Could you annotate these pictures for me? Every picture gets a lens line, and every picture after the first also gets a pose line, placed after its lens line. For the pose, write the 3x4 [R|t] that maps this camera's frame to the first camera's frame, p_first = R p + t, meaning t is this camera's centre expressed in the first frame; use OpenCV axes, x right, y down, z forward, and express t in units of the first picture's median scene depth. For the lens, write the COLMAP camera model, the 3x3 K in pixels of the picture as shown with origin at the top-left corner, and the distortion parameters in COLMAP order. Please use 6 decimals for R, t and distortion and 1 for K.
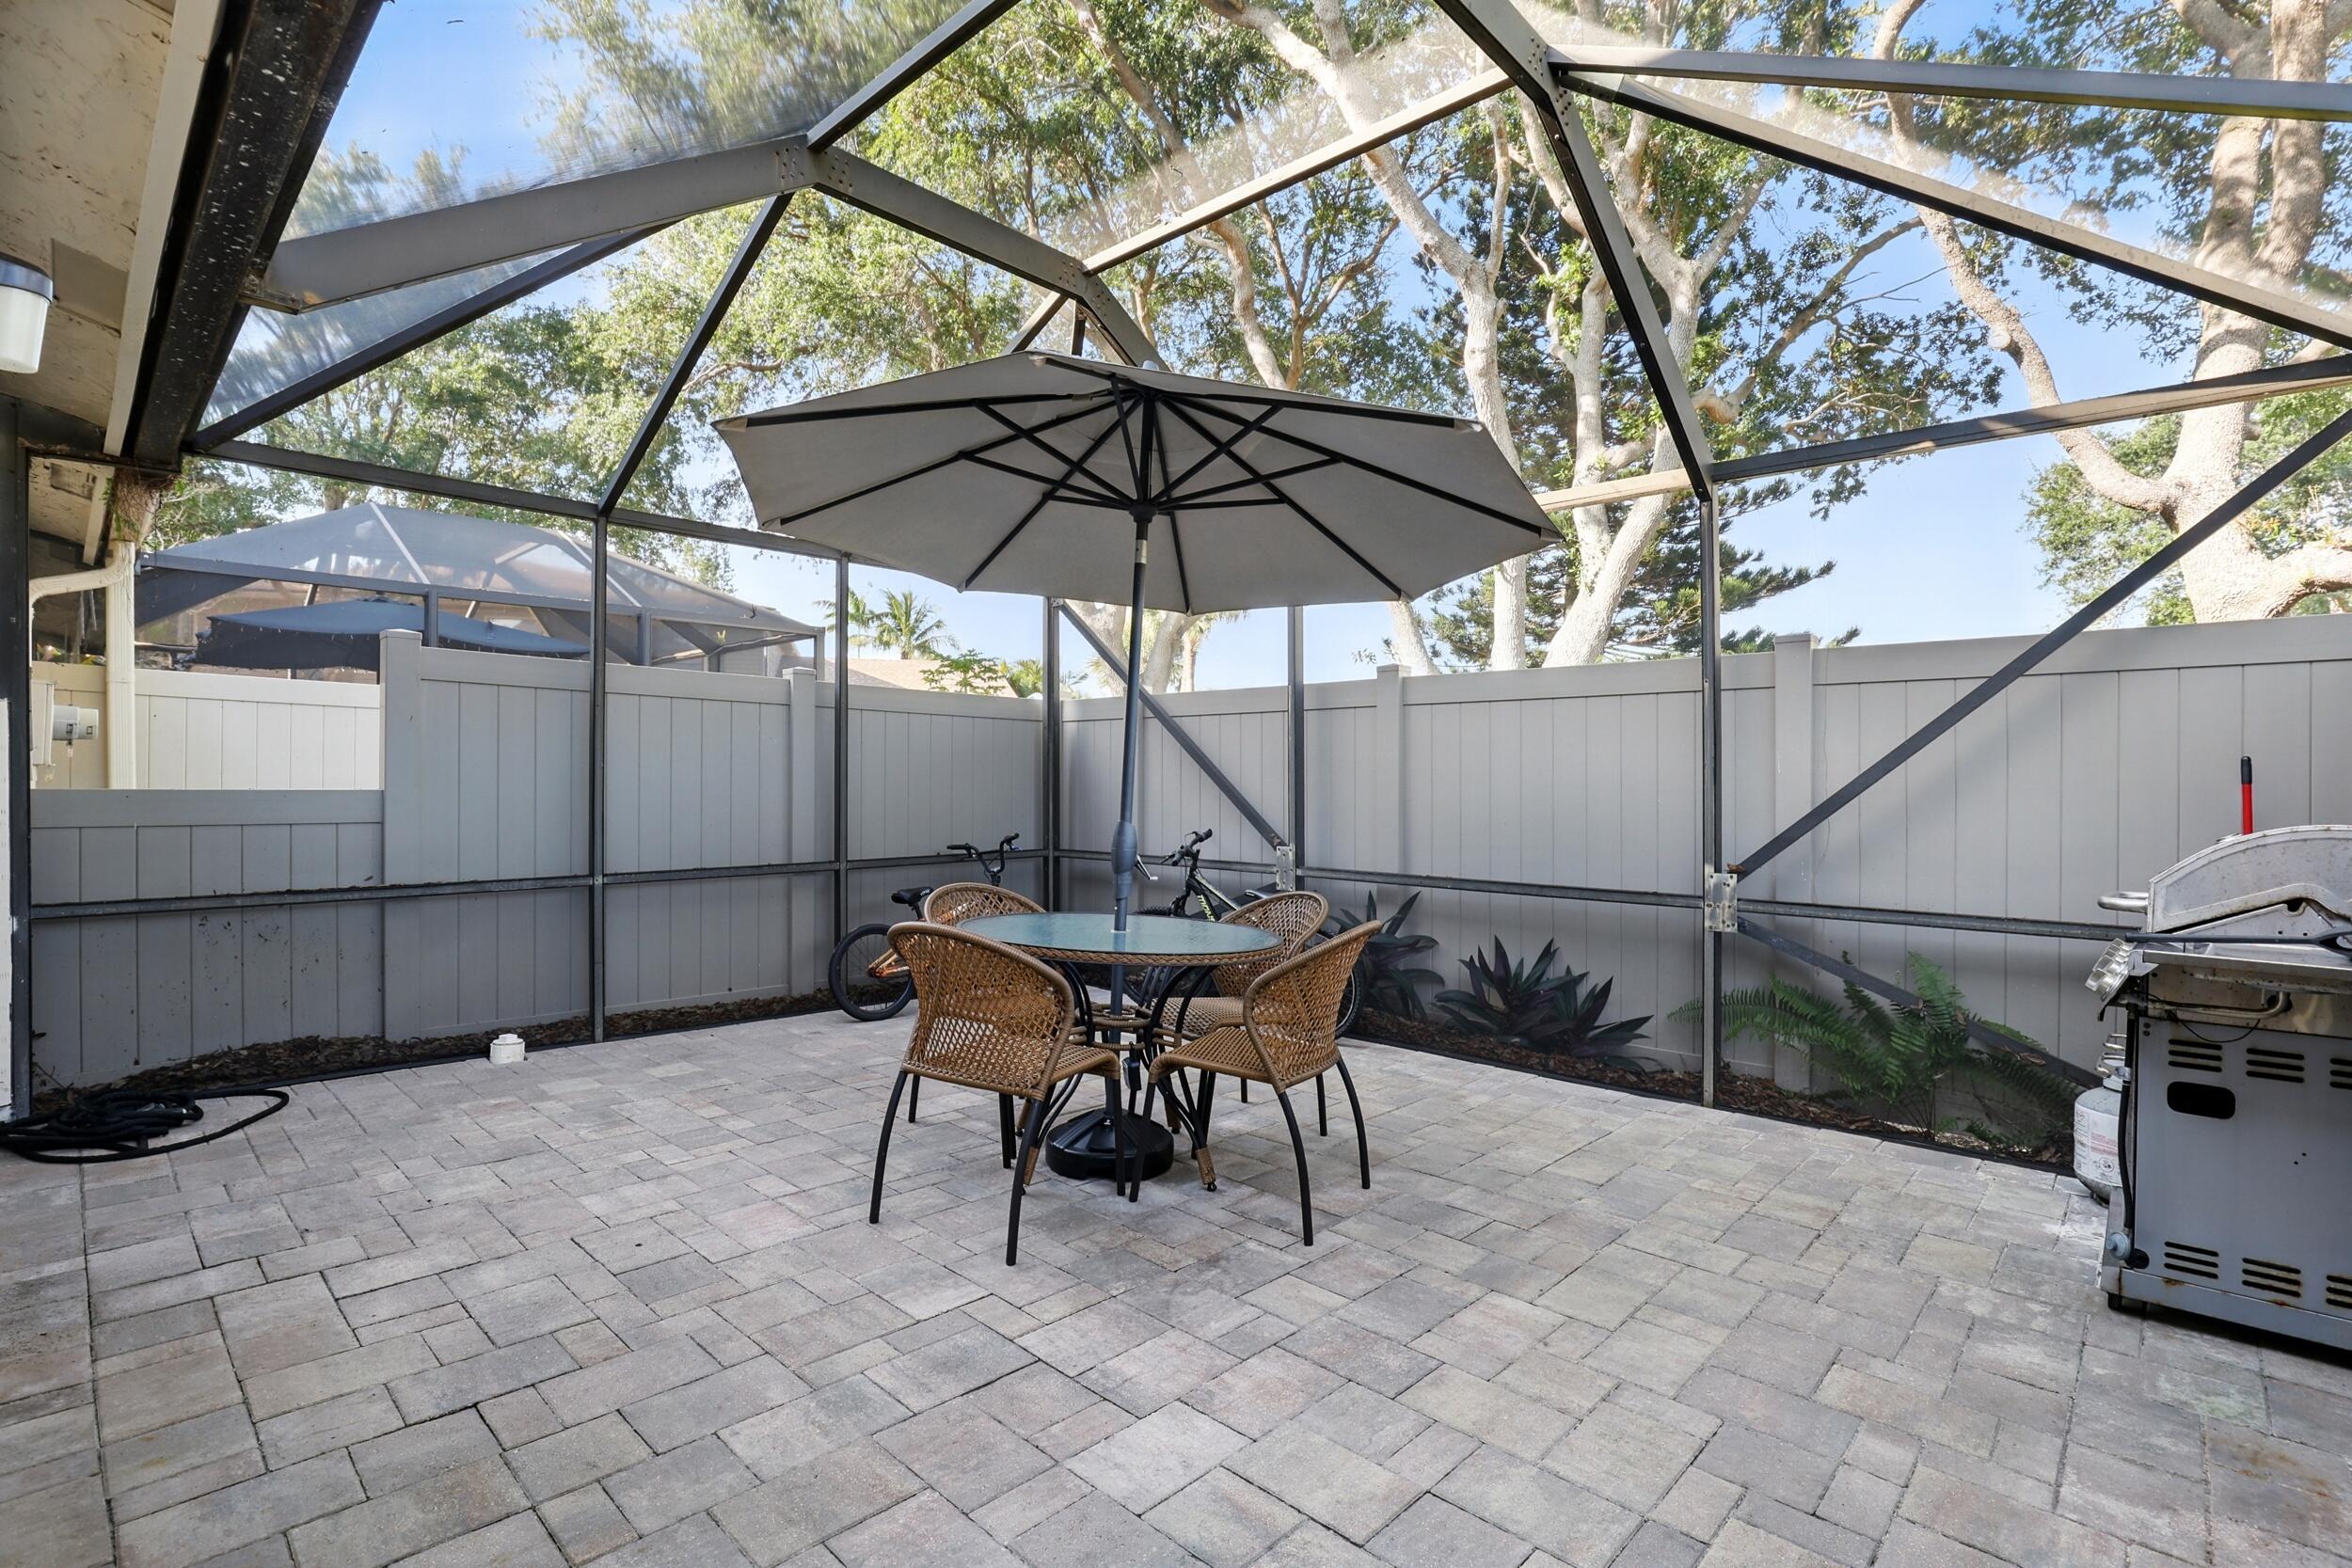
lens RADIAL K [[1090.0, 0, 1179.9], [0, 1090.0, 776.8], [0, 0, 1]] dist [-0.036466, 0.004896]
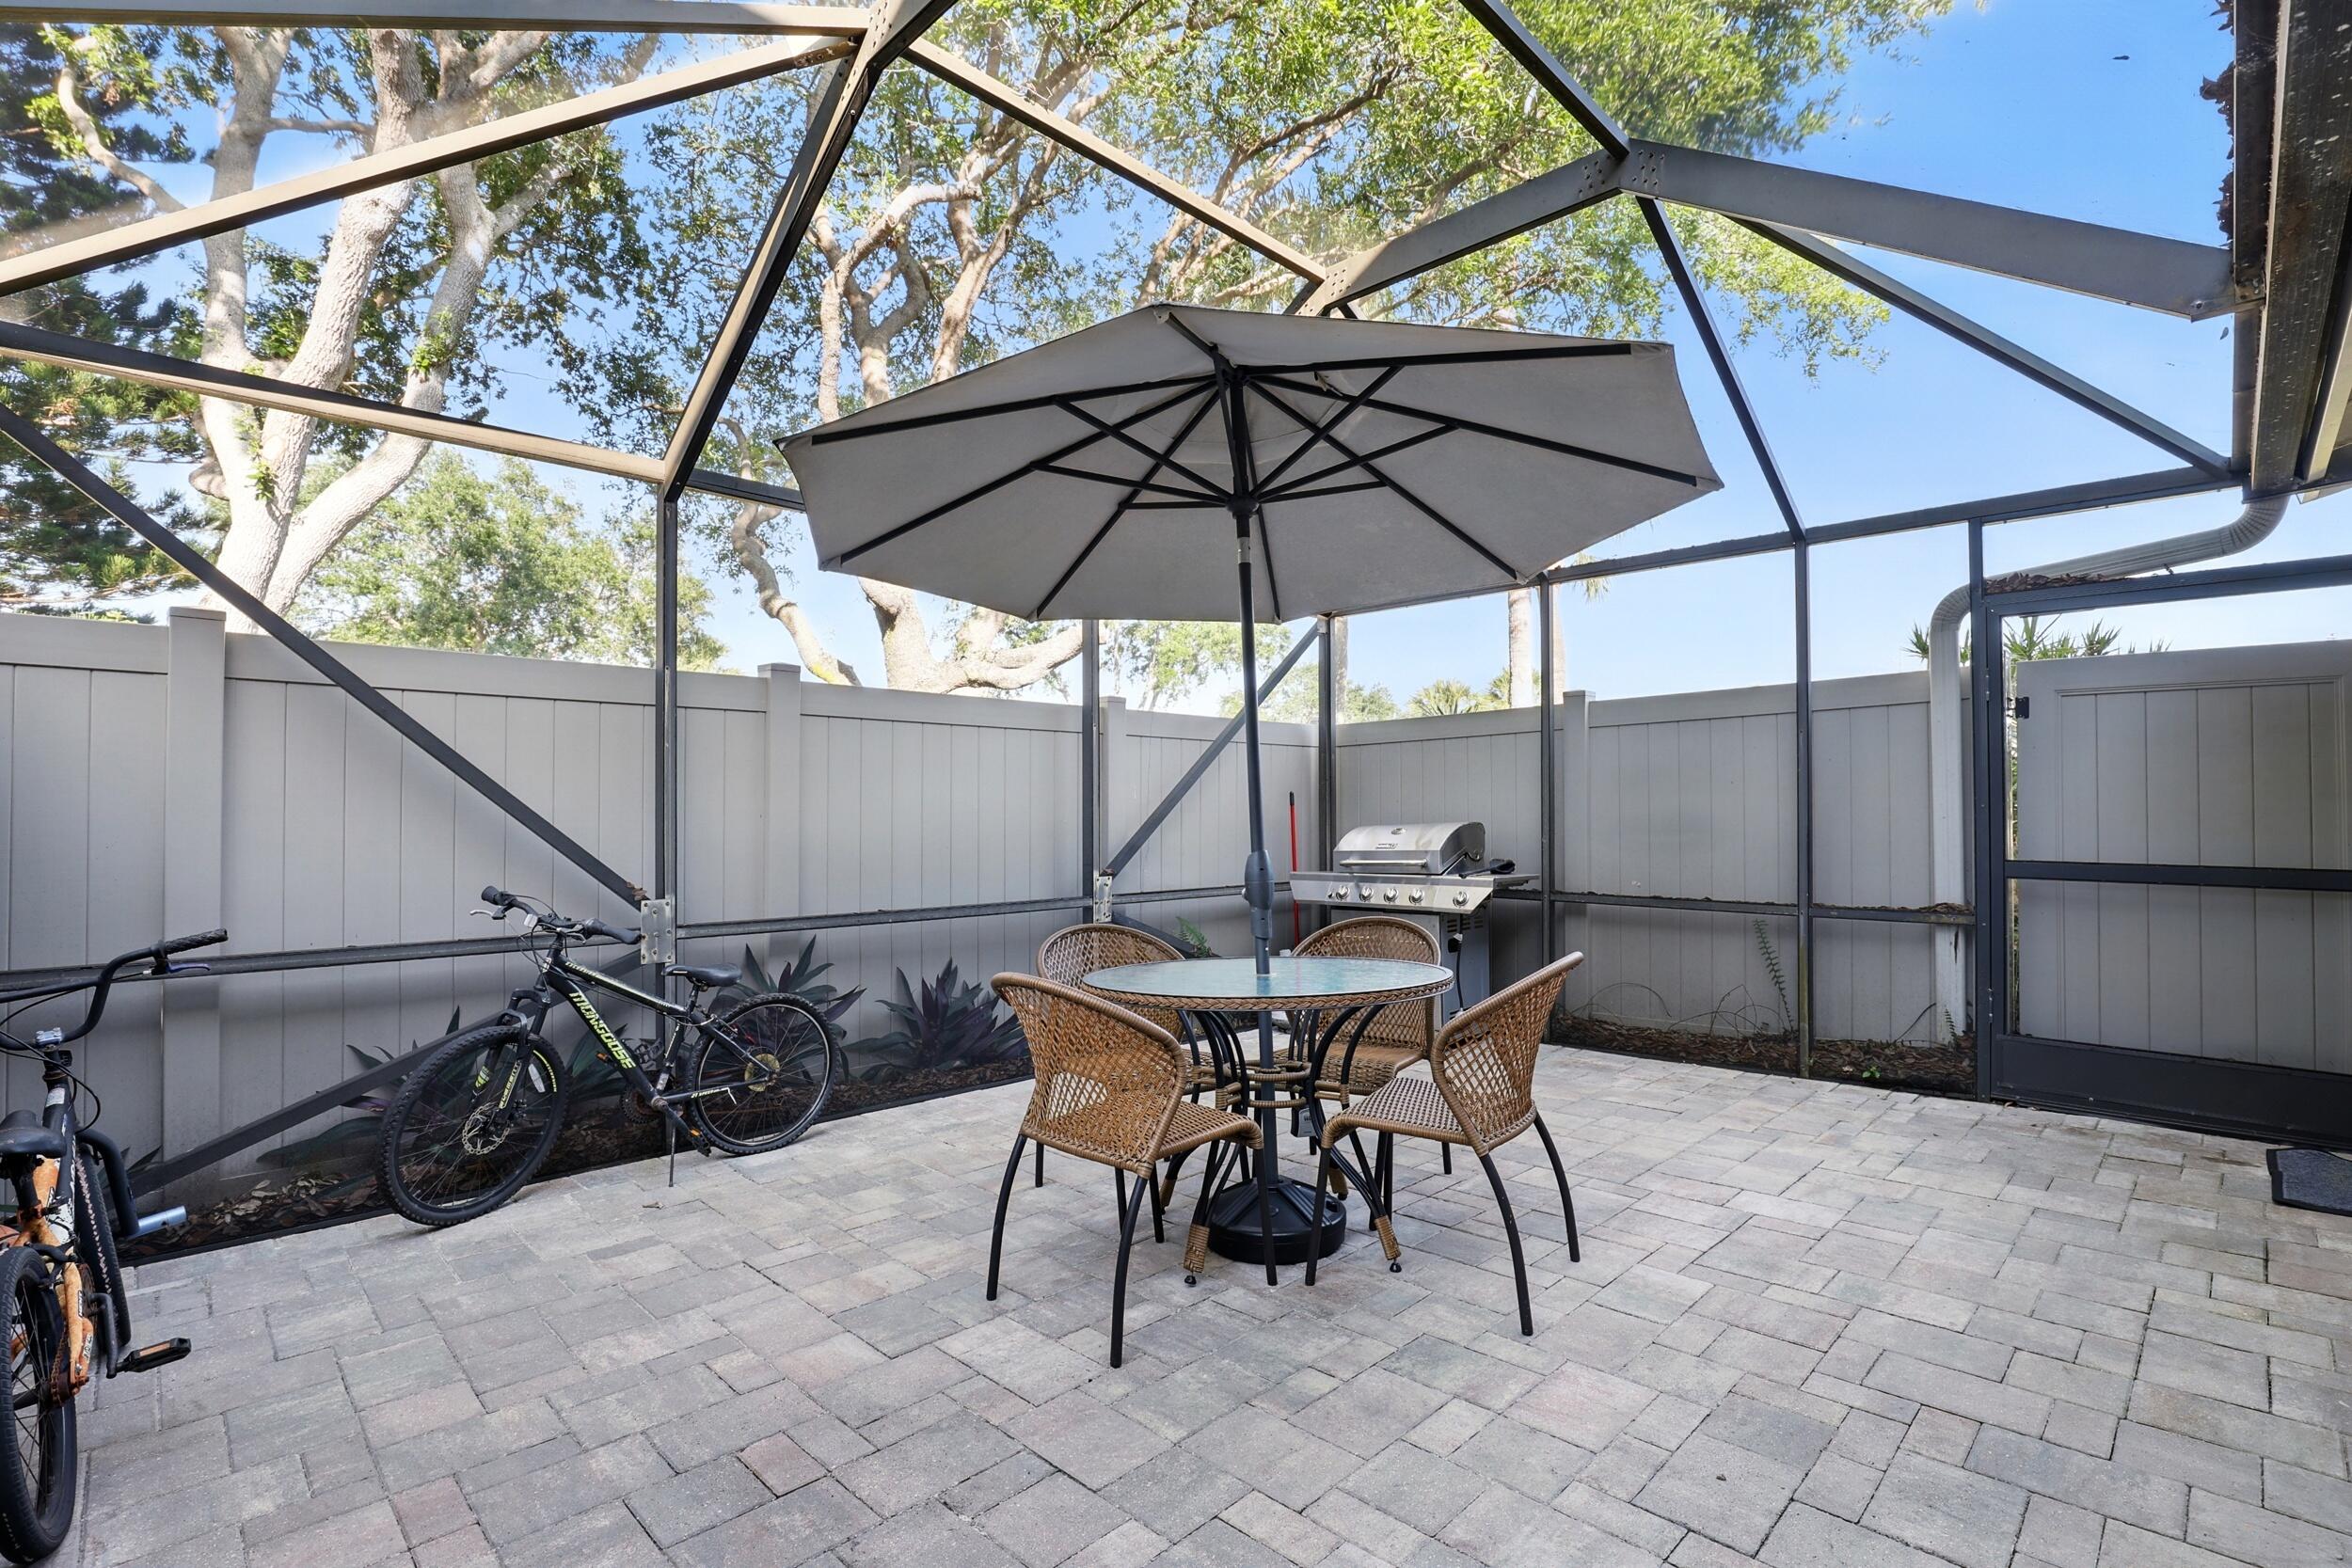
lens RADIAL K [[1090.0, 0, 1179.9], [0, 1090.0, 776.8], [0, 0, 1]] dist [-0.036466, 0.004896]
pose [[0.027278, 0.026392, 0.999279, -0.997531], [-0.002248, 0.999650, -0.026341, 0.005193], [-0.999625, -0.001528, 0.027327, 1.098691]]
